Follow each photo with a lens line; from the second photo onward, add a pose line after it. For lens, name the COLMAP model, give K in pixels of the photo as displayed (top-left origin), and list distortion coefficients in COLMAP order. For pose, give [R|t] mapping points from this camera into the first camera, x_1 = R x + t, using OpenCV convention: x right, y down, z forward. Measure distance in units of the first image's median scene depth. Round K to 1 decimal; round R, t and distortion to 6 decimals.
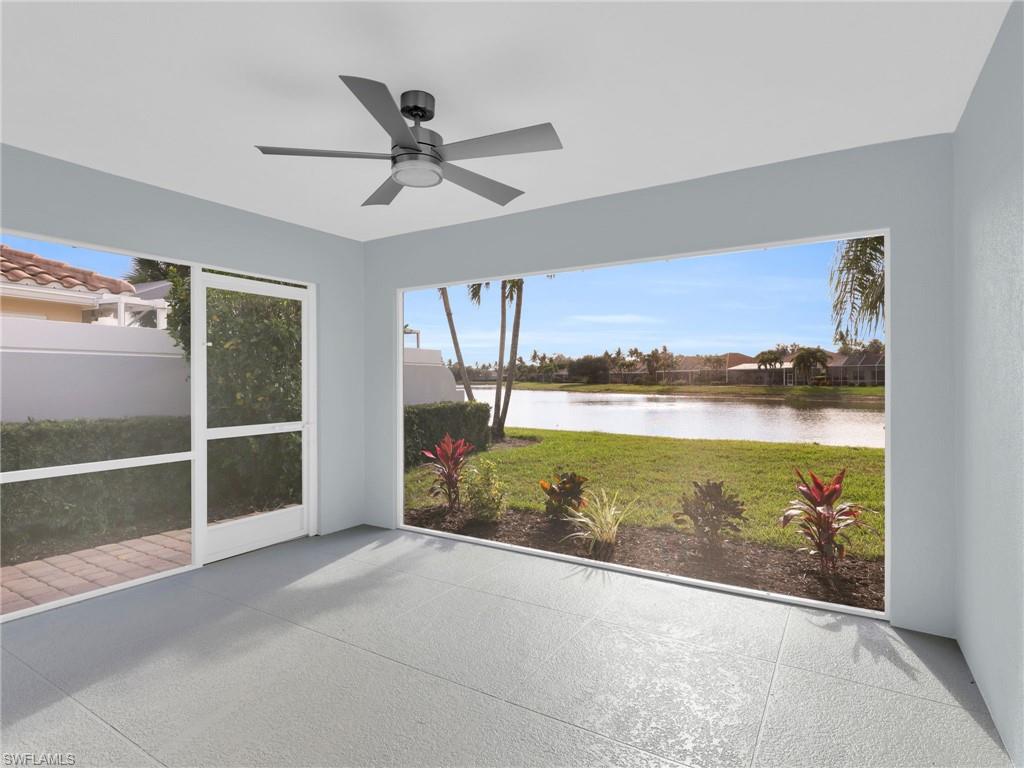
lens RADIAL K [[557.5, 0, 516.1], [0, 557.5, 366.6], [0, 0, 1]] dist [-0.000119, 0.000174]
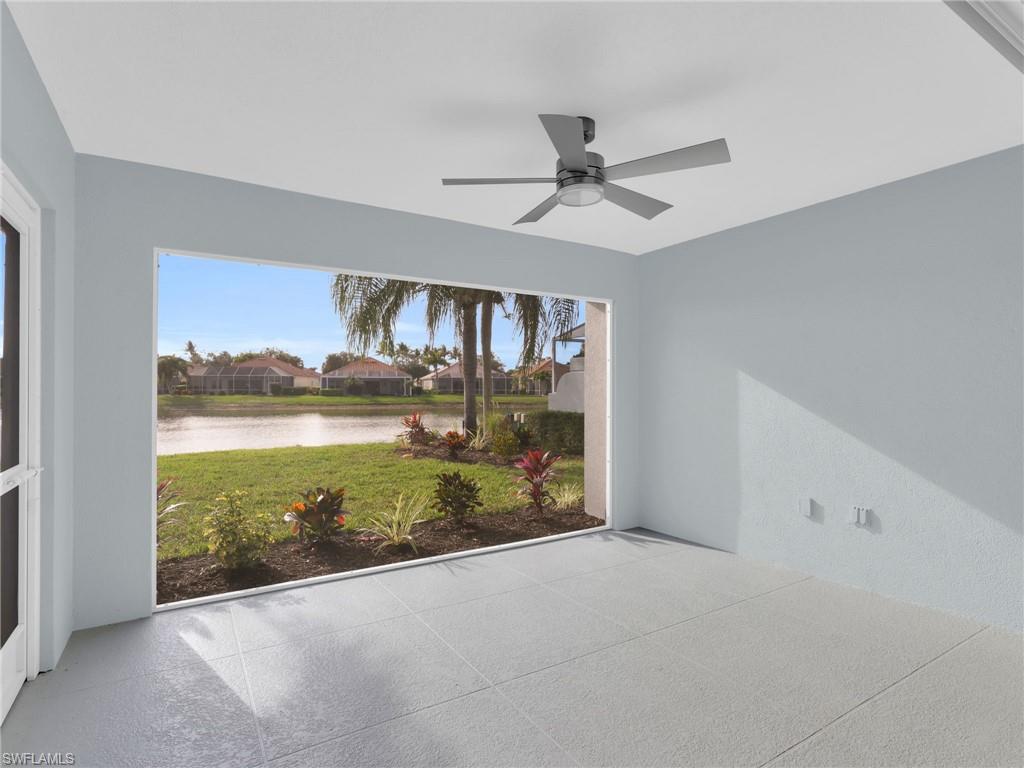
lens RADIAL K [[531.6, 0, 530.5], [0, 531.6, 385.1], [0, 0, 1]] dist [0.013780, 0.000294]
pose [[0.446173, 0.004800, 0.894934, -0.604768], [-0.019838, 0.999793, 0.004528, 0.011688], [-0.894727, -0.019774, 0.446176, 0.343109]]
